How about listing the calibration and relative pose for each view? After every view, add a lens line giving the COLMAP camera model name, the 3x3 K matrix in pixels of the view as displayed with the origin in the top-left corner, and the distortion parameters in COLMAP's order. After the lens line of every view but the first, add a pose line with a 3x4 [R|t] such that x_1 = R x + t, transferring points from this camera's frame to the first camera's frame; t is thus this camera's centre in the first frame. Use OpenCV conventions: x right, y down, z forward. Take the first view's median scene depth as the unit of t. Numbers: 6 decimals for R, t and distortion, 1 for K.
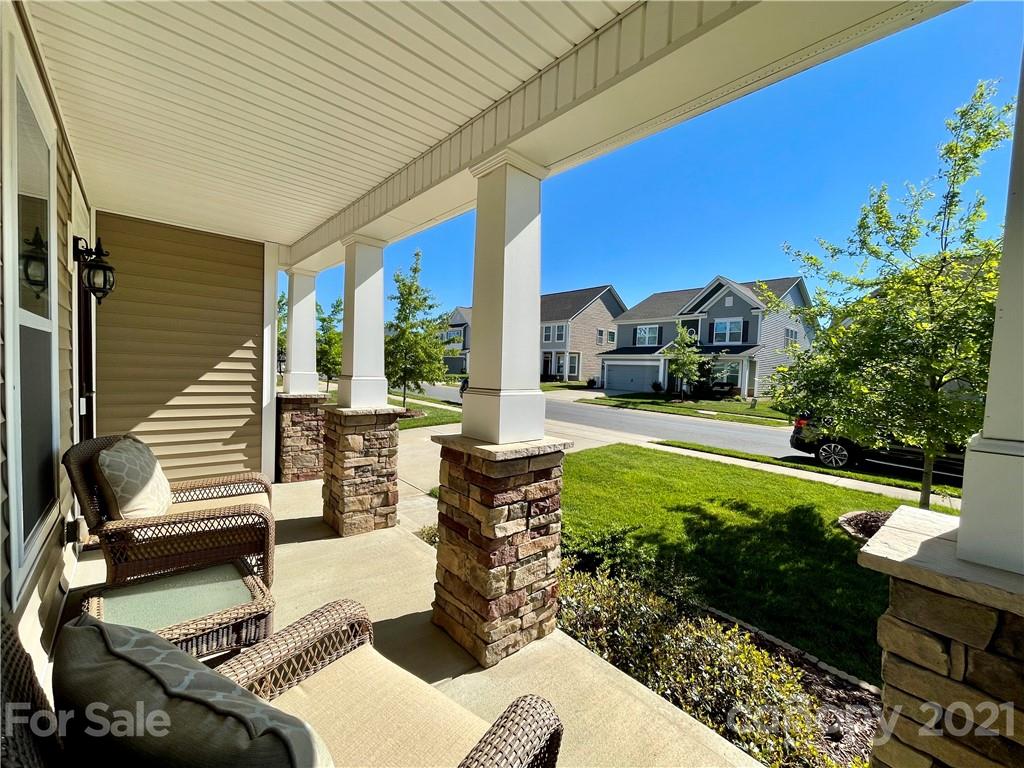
lens RADIAL K [[413.7, 0, 512.0], [0, 413.7, 384.0], [0, 0, 1]] dist [-0.000958, -0.000121]
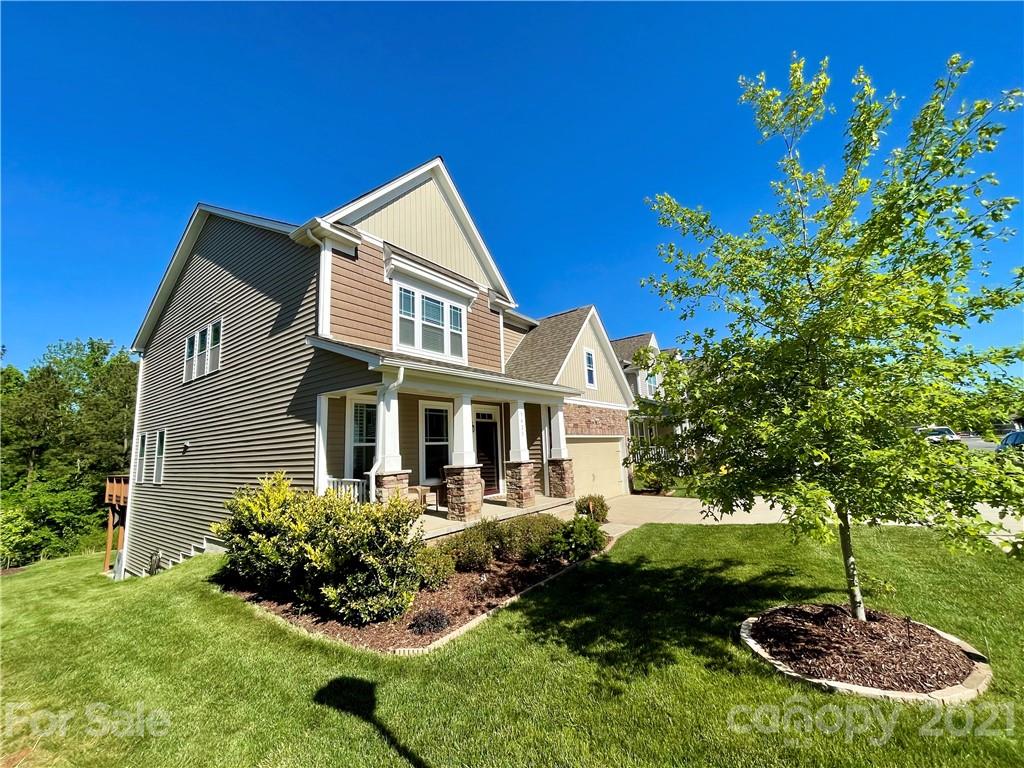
lens RADIAL K [[413.7, 0, 512.0], [0, 413.7, 384.0], [0, 0, 1]] dist [-0.000958, -0.000121]
pose [[0.194267, -0.201602, -0.960009, 1.825588], [0.019231, 0.979248, -0.201751, 0.084463], [0.980760, 0.020732, 0.194112, 0.332465]]
